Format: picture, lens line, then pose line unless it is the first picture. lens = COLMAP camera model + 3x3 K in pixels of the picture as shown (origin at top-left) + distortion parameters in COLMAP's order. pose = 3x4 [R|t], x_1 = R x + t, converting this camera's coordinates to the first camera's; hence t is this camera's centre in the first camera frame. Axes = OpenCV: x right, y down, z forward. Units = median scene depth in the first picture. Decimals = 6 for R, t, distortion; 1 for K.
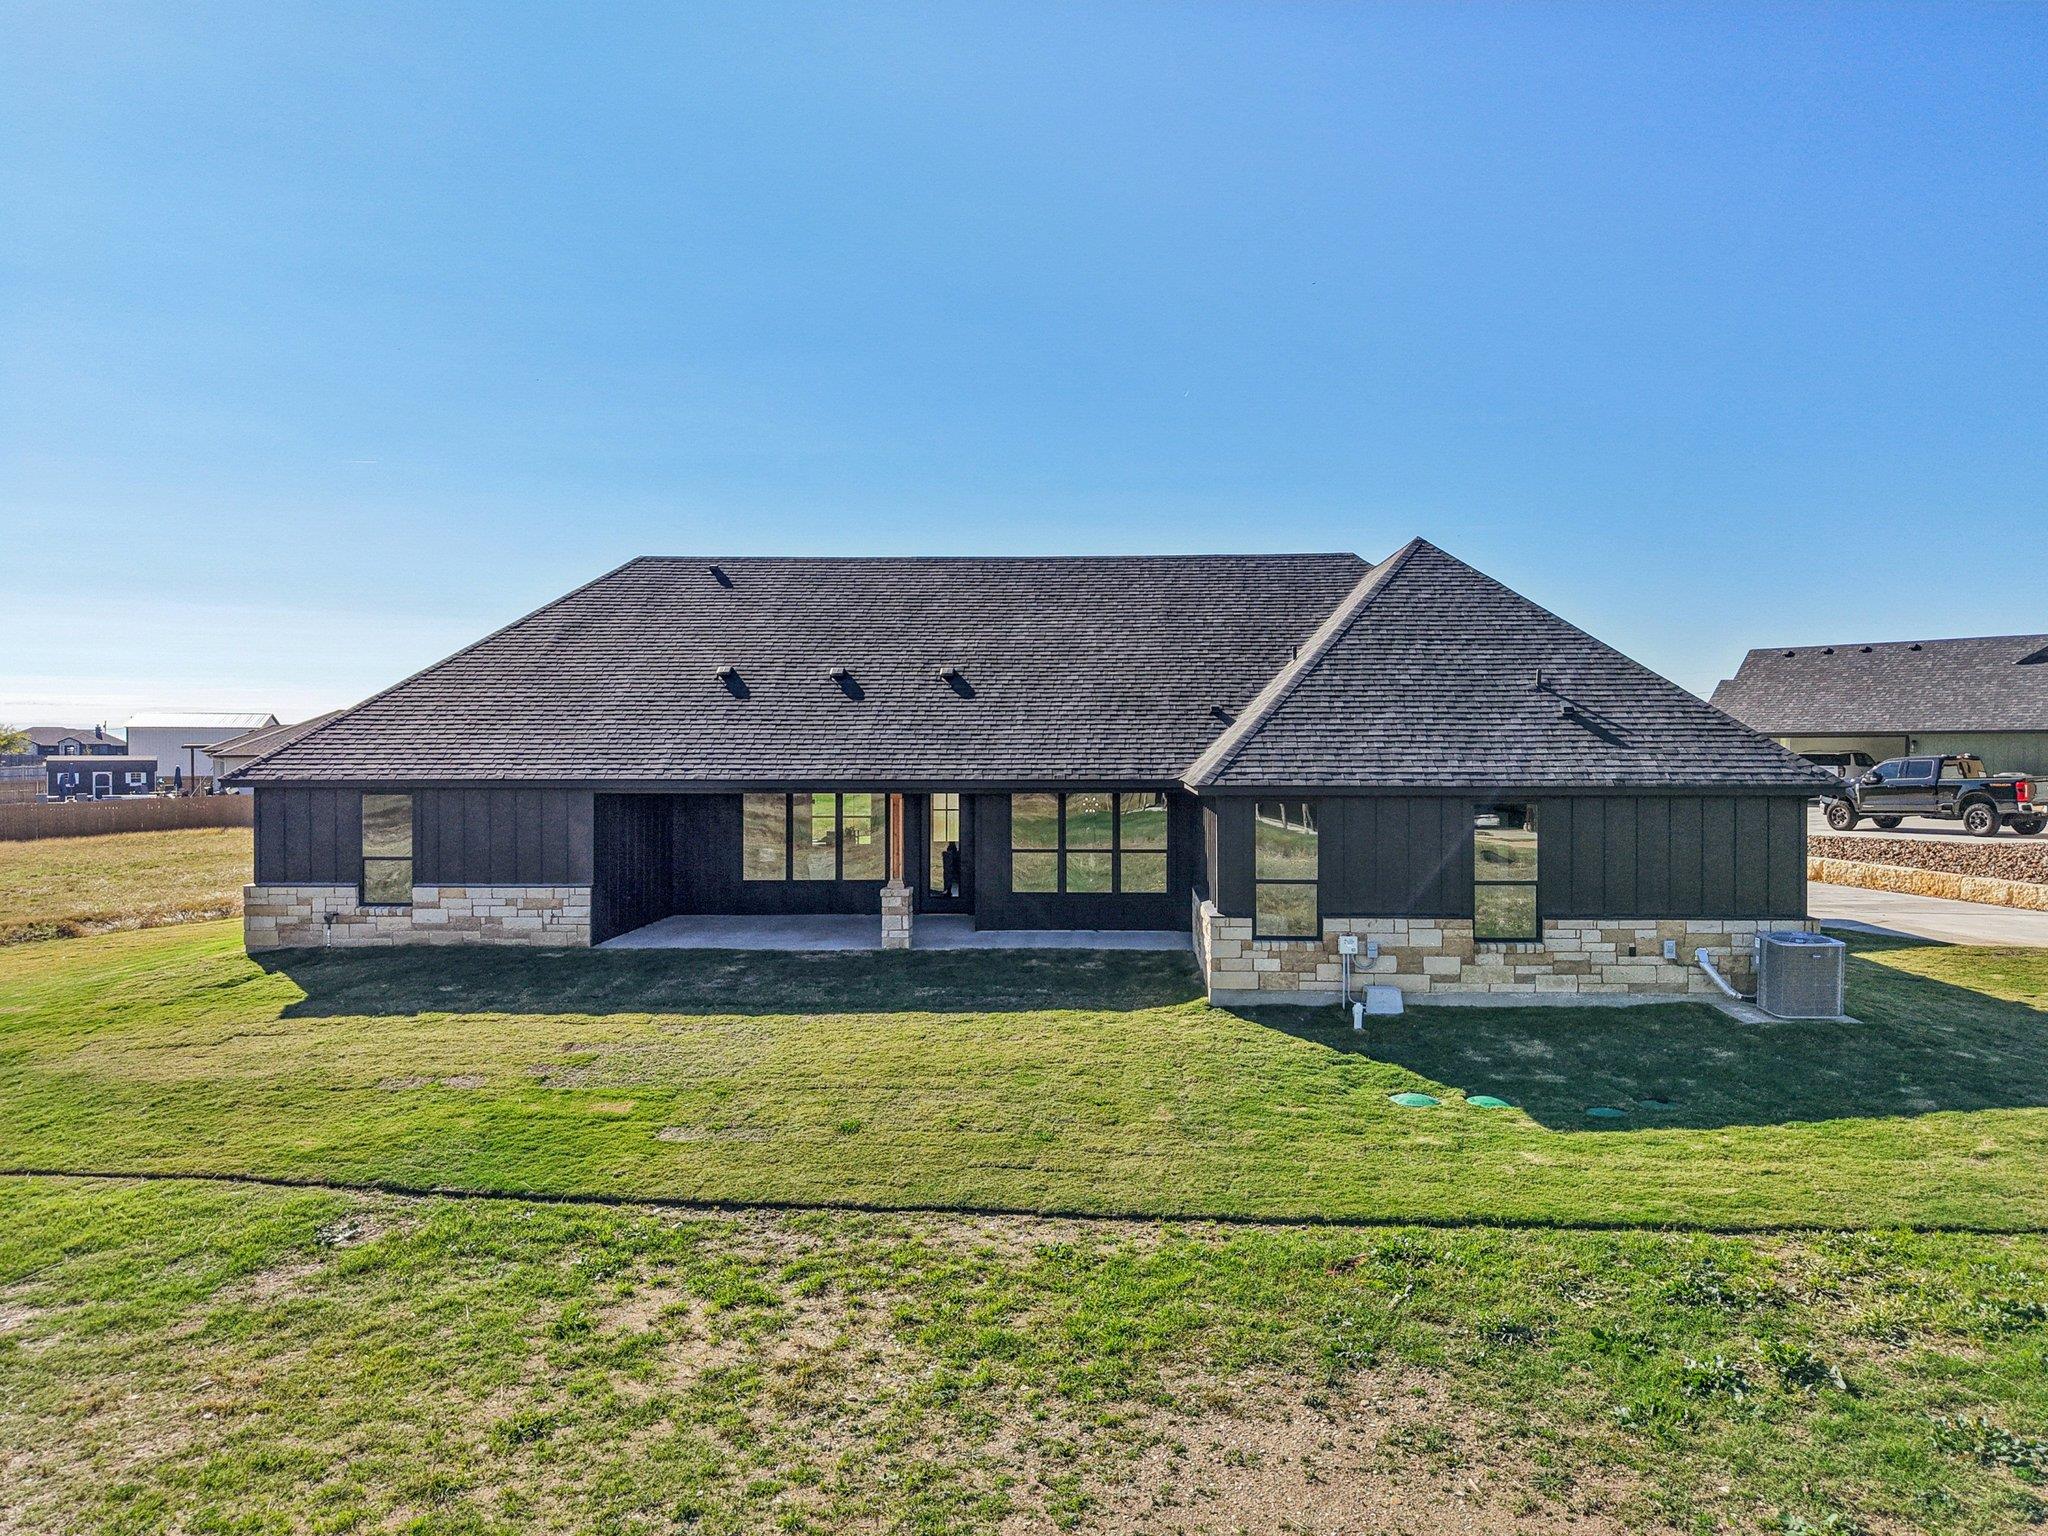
lens RADIAL K [[1424.1, 0, 1067.8], [0, 1424.1, 766.1], [0, 0, 1]] dist [0.003192, -0.004252]
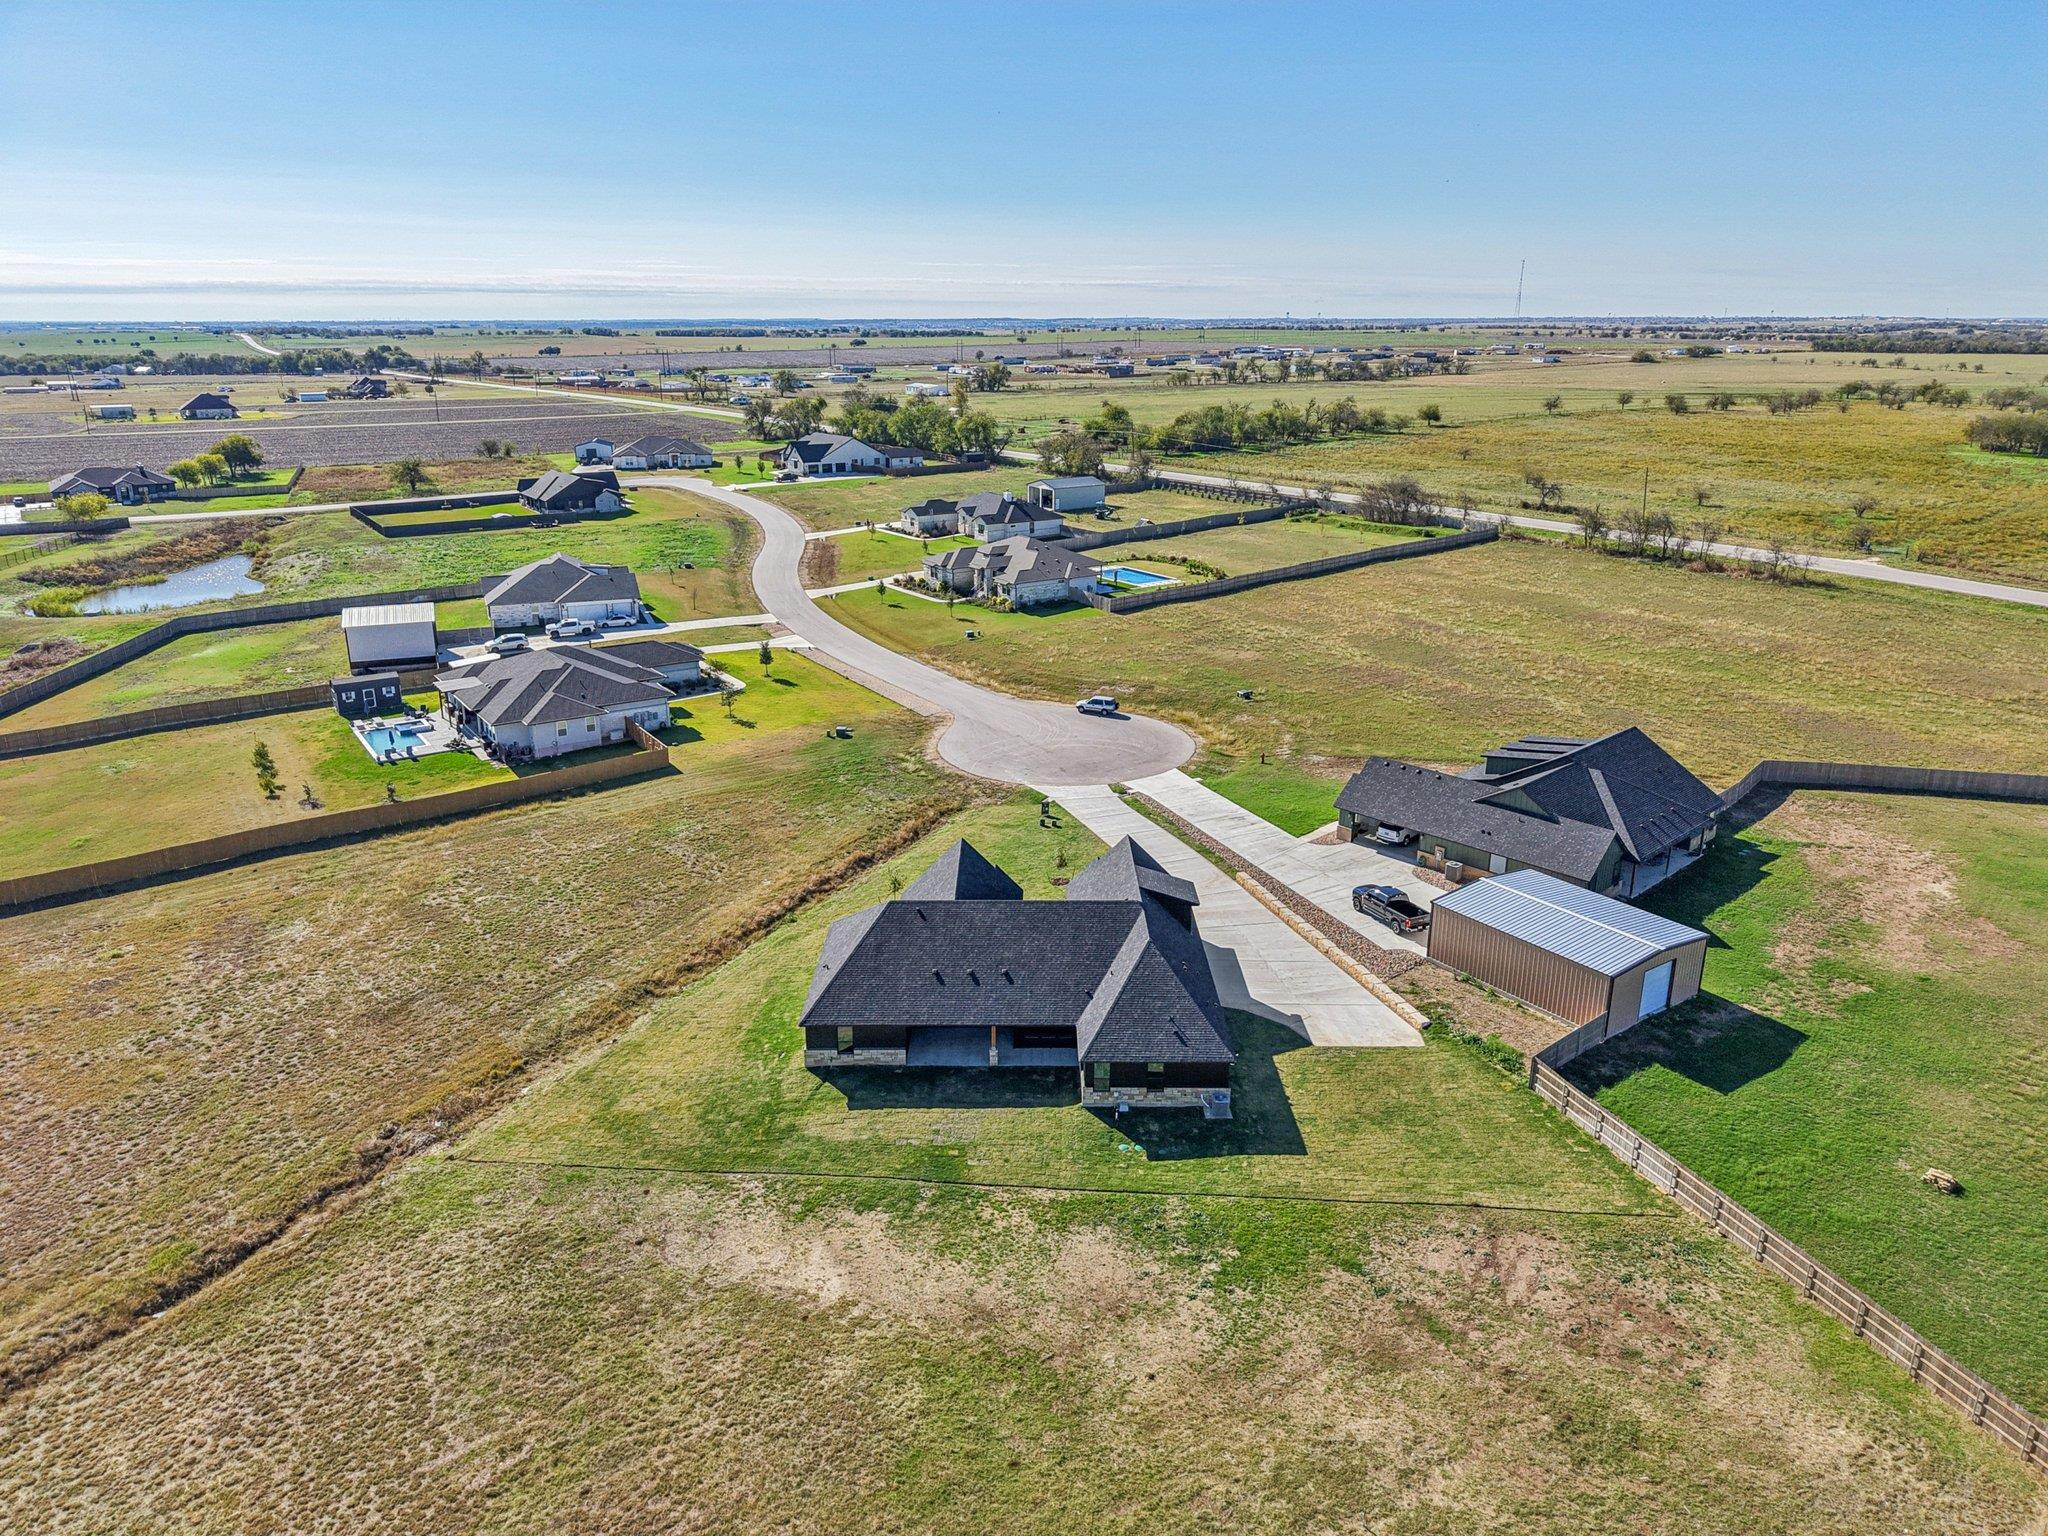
lens RADIAL K [[1455.8, 0, 1018.3], [0, 1455.8, 792.7], [0, 0, 1]] dist [0.074816, -0.000420]
pose [[0.999489, -0.009905, 0.030388, -0.164006], [-0.000911, 0.941551, 0.336869, -1.705449], [-0.031949, -0.336724, 0.941061, -2.147547]]
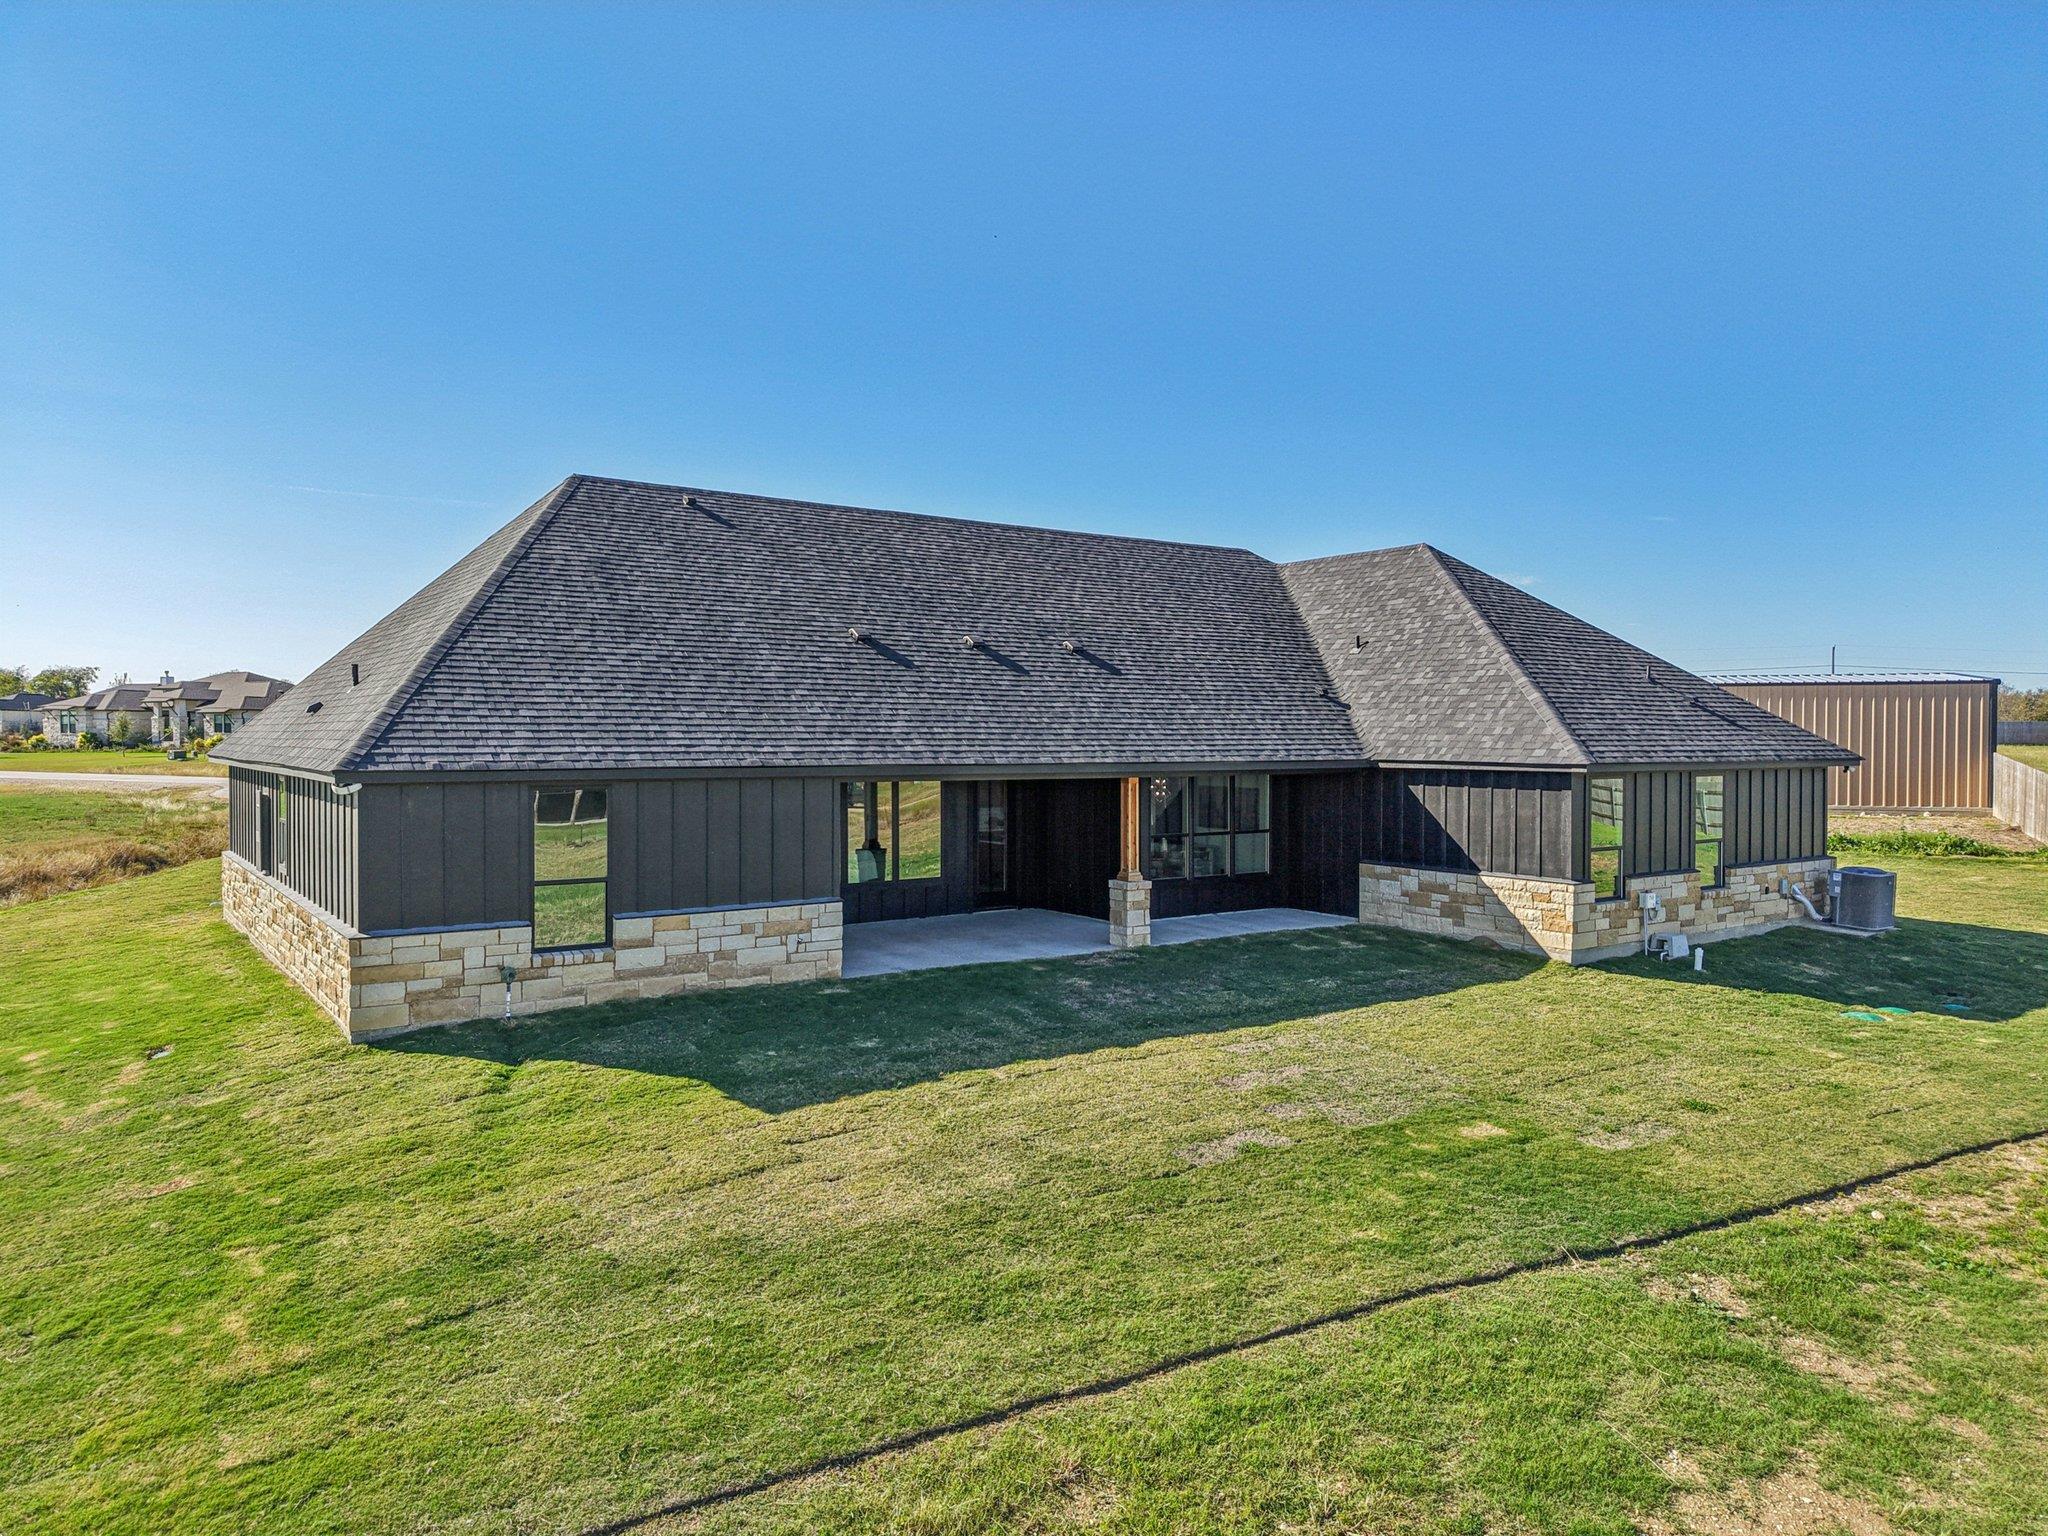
lens RADIAL K [[1392.5, 0, 1024.0], [0, 1392.5, 768.0], [0, 0, 1]] dist [0.021406, -0.004266]
pose [[0.789599, -0.009725, 0.613547, -0.727459], [0.002445, 0.999916, 0.012703, 0.001445], [-0.613619, -0.008530, 0.789556, 0.330731]]
